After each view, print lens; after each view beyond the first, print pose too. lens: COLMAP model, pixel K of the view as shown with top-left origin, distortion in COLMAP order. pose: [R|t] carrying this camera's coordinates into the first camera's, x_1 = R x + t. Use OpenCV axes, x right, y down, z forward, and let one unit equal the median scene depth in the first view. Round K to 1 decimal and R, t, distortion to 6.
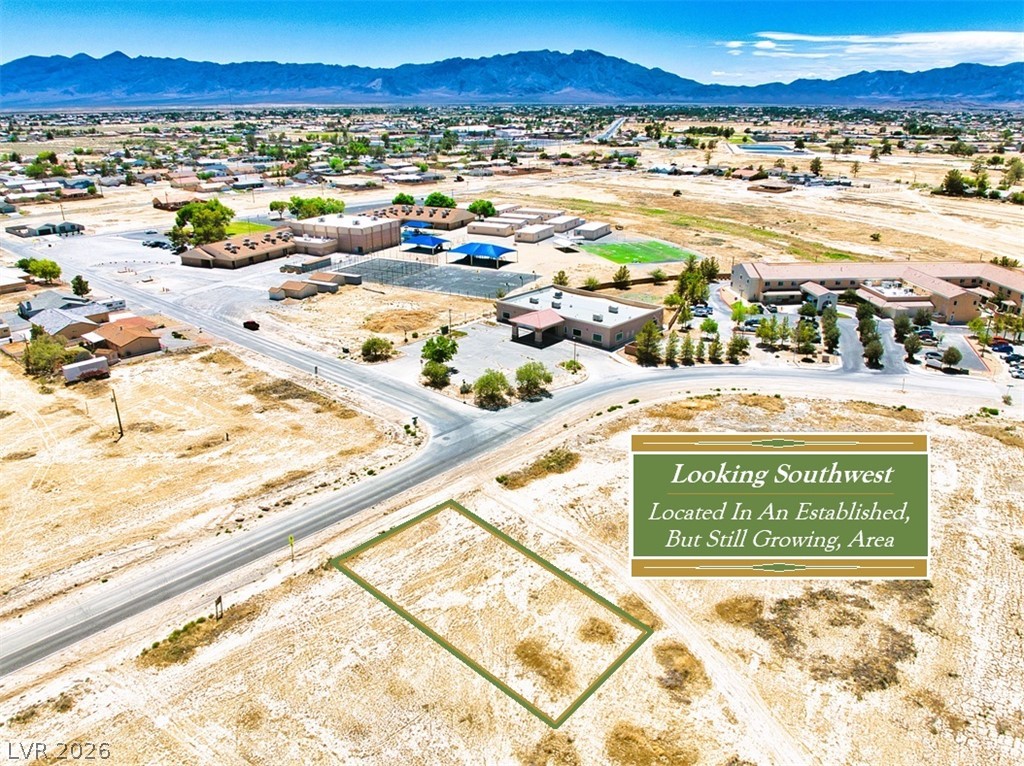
lens RADIAL K [[725.2, 0, 513.6], [0, 725.2, 414.5], [0, 0, 1]] dist [-0.045595, -0.004959]
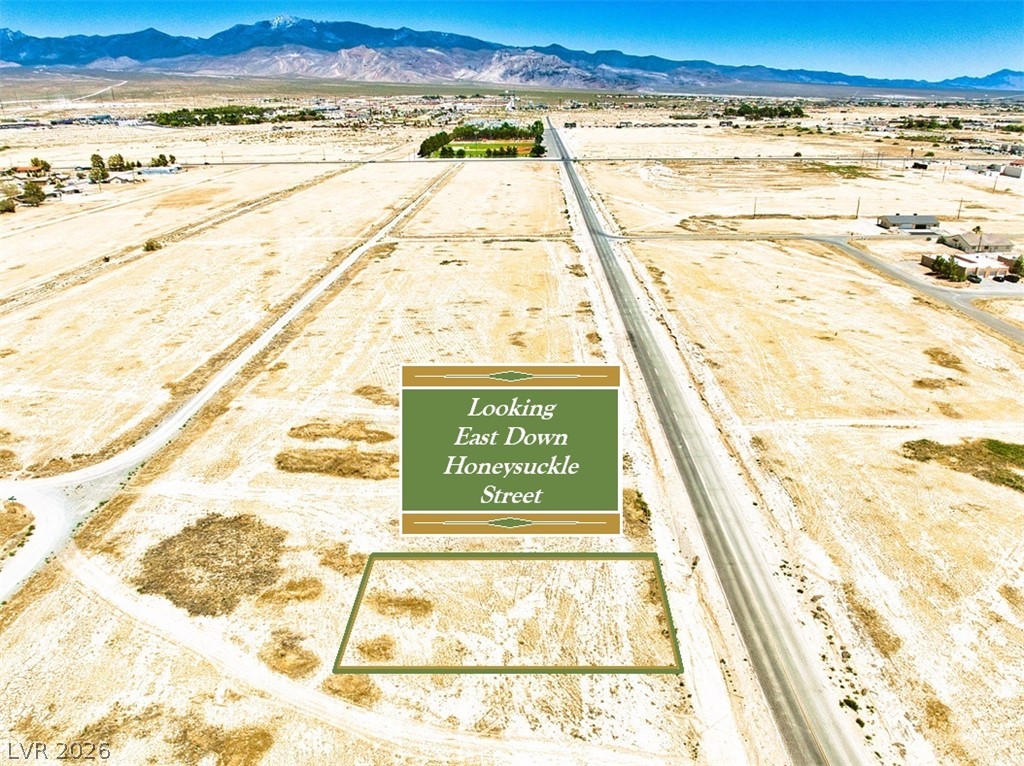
lens RADIAL K [[727.6, 0, 518.1], [0, 727.6, 404.4], [0, 0, 1]] dist [-0.043499, 0.000429]
pose [[-0.757950, 0.253575, -0.601009, 0.261359], [-0.246693, 0.741496, 0.623960, -0.338561], [0.603867, 0.621195, -0.499462, 0.753840]]
